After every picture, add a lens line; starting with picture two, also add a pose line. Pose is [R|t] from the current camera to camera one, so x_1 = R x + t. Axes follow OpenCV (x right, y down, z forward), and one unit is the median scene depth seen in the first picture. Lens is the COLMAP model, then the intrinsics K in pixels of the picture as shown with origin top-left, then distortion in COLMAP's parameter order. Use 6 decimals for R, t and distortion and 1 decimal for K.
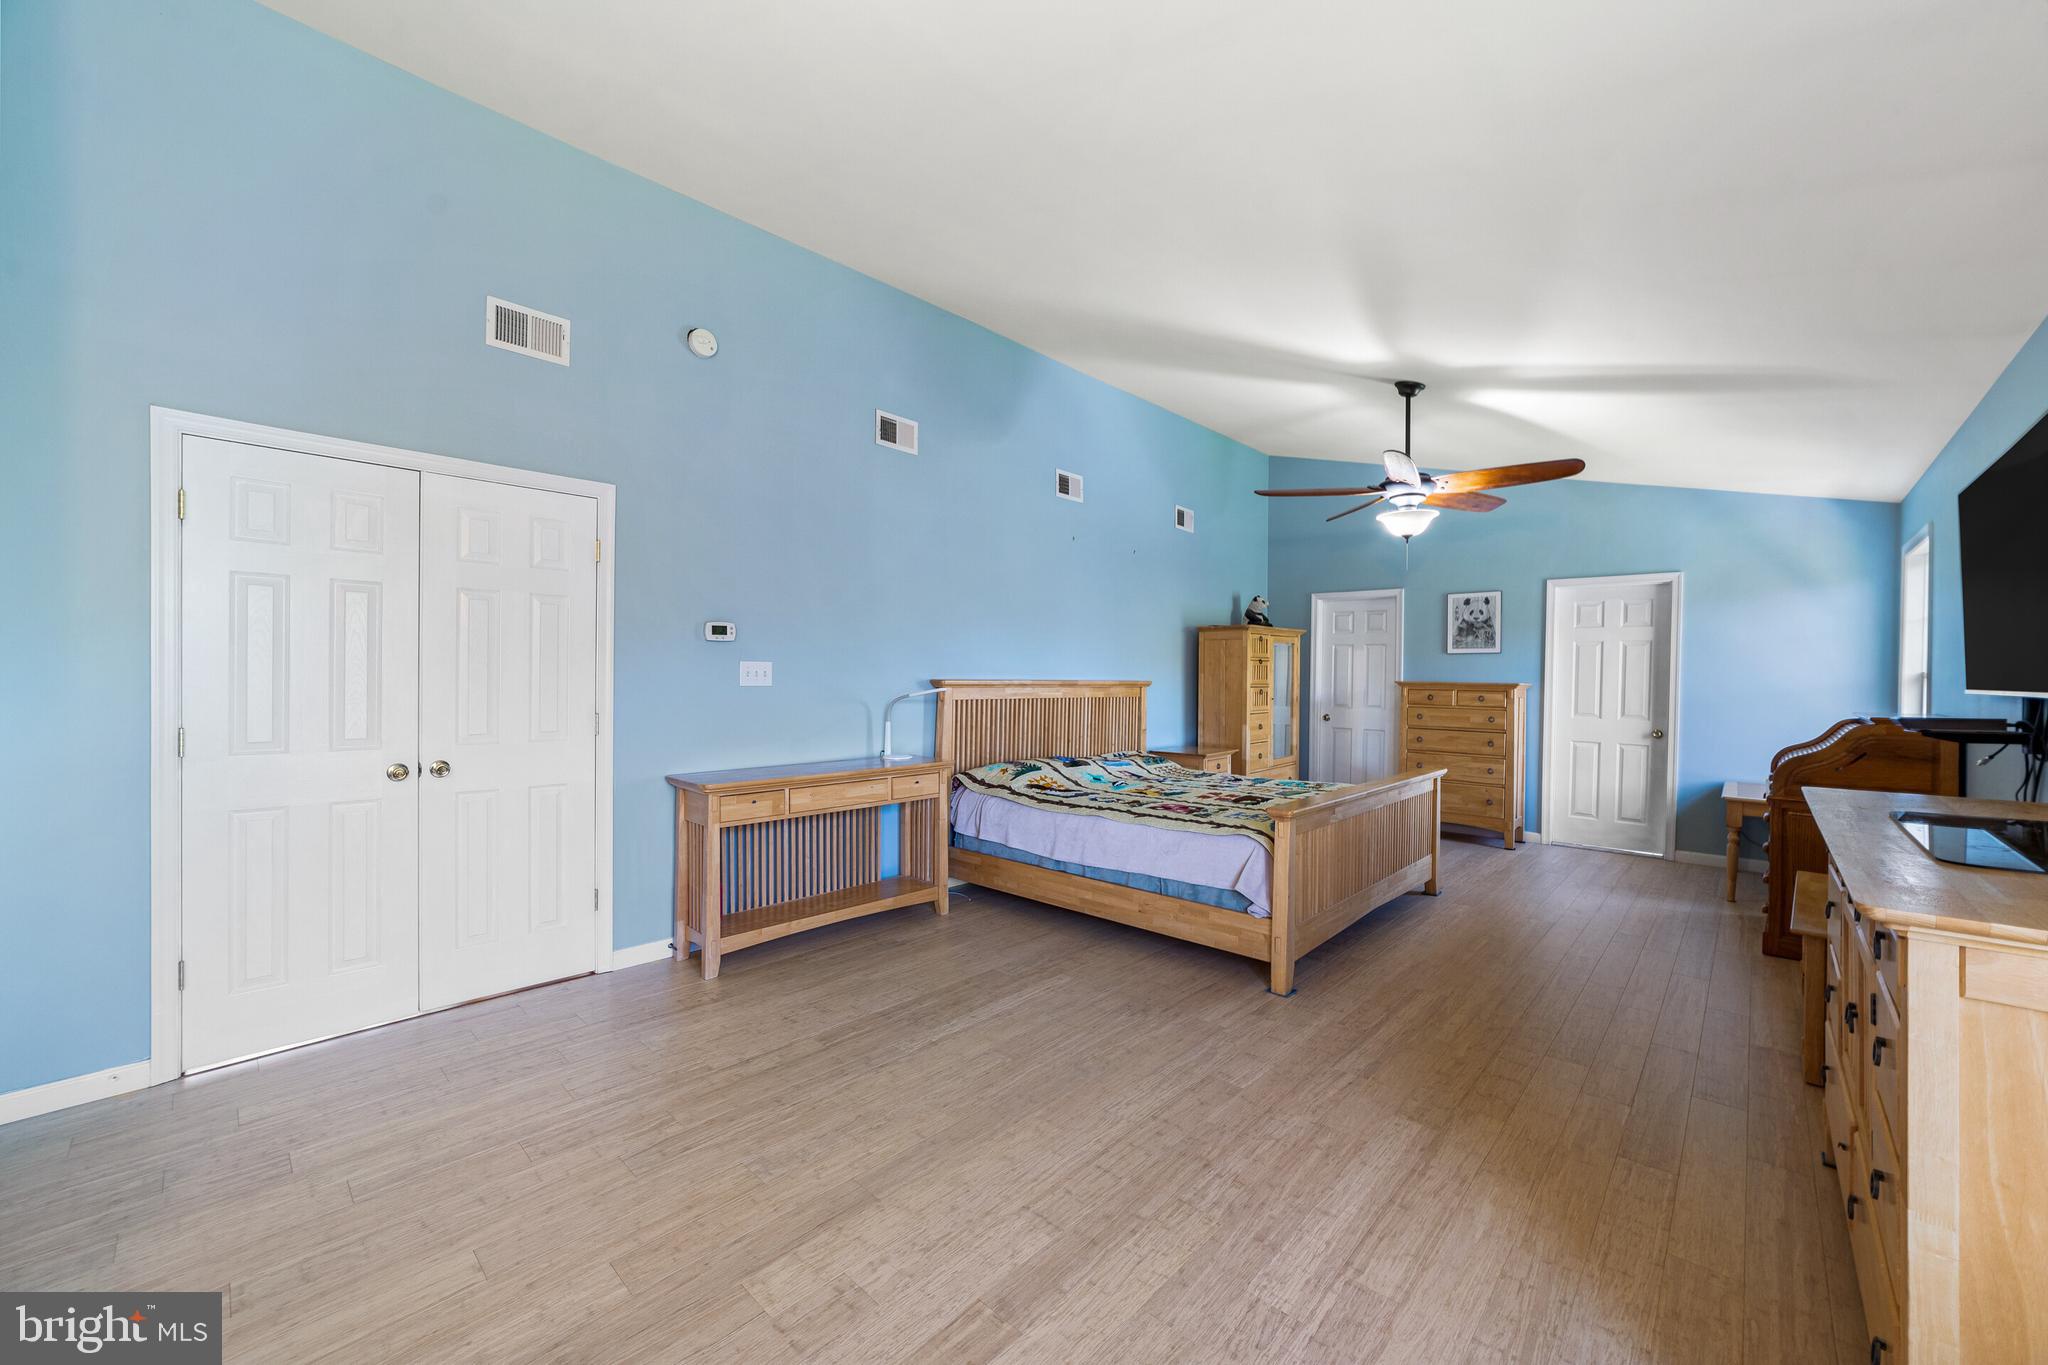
lens RADIAL K [[787.5, 0, 1022.1], [0, 787.5, 681.6], [0, 0, 1]] dist [-0.014035, 0.004386]
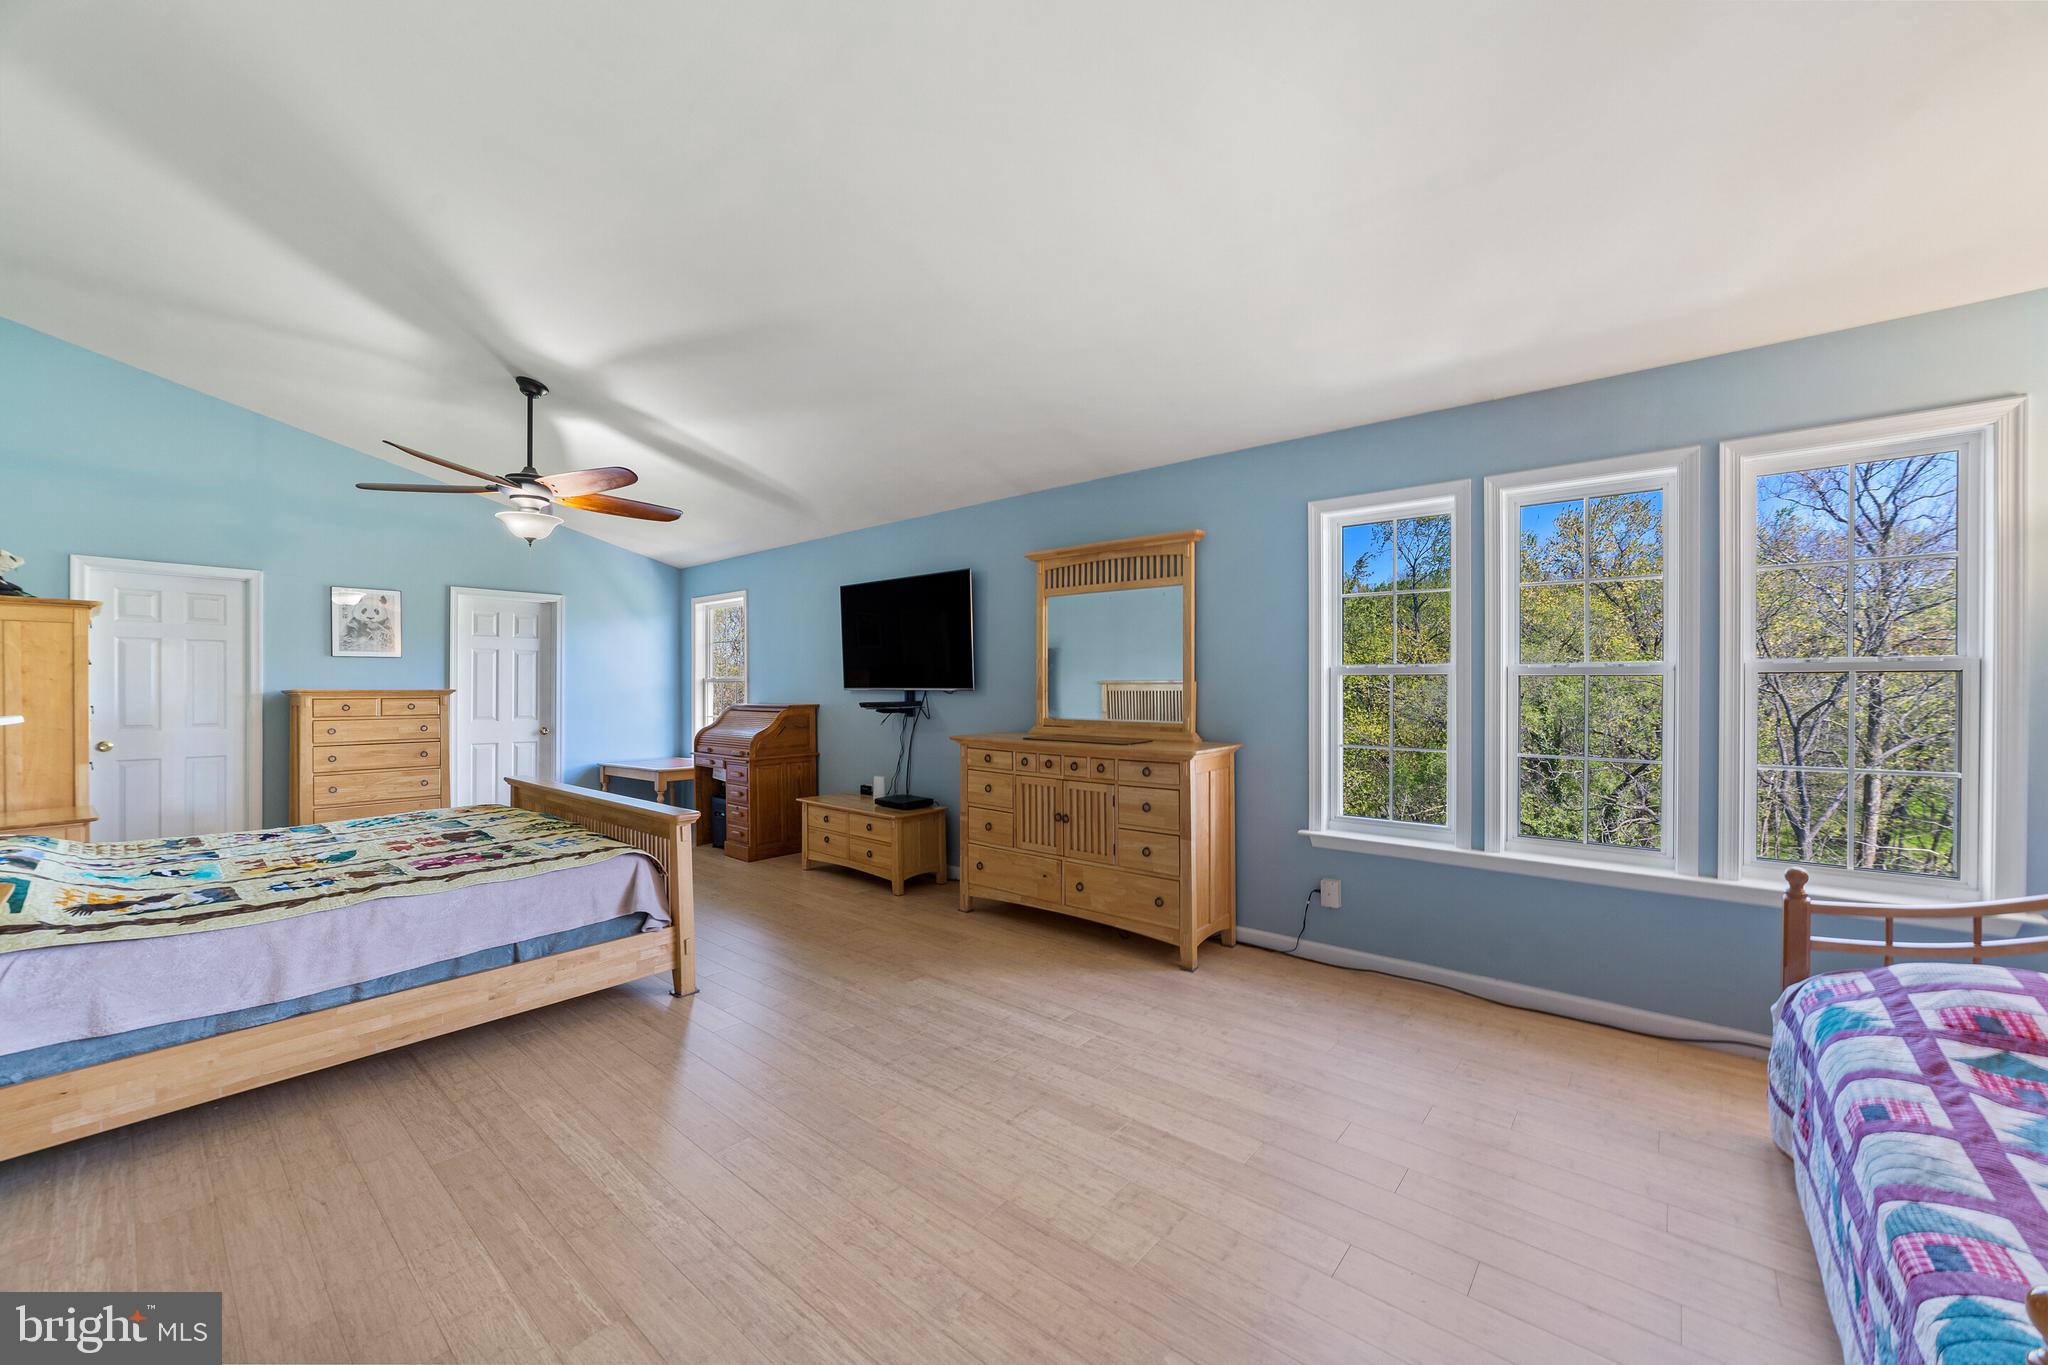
lens RADIAL K [[787.5, 0, 1022.2], [0, 787.5, 686.6], [0, 0, 1]] dist [-0.014035, 0.004386]
pose [[-0.047246, -0.011005, 0.998823, -0.481307], [0.010234, 0.999881, 0.011501, -0.006664], [-0.998831, 0.010766, -0.047128, 0.412089]]
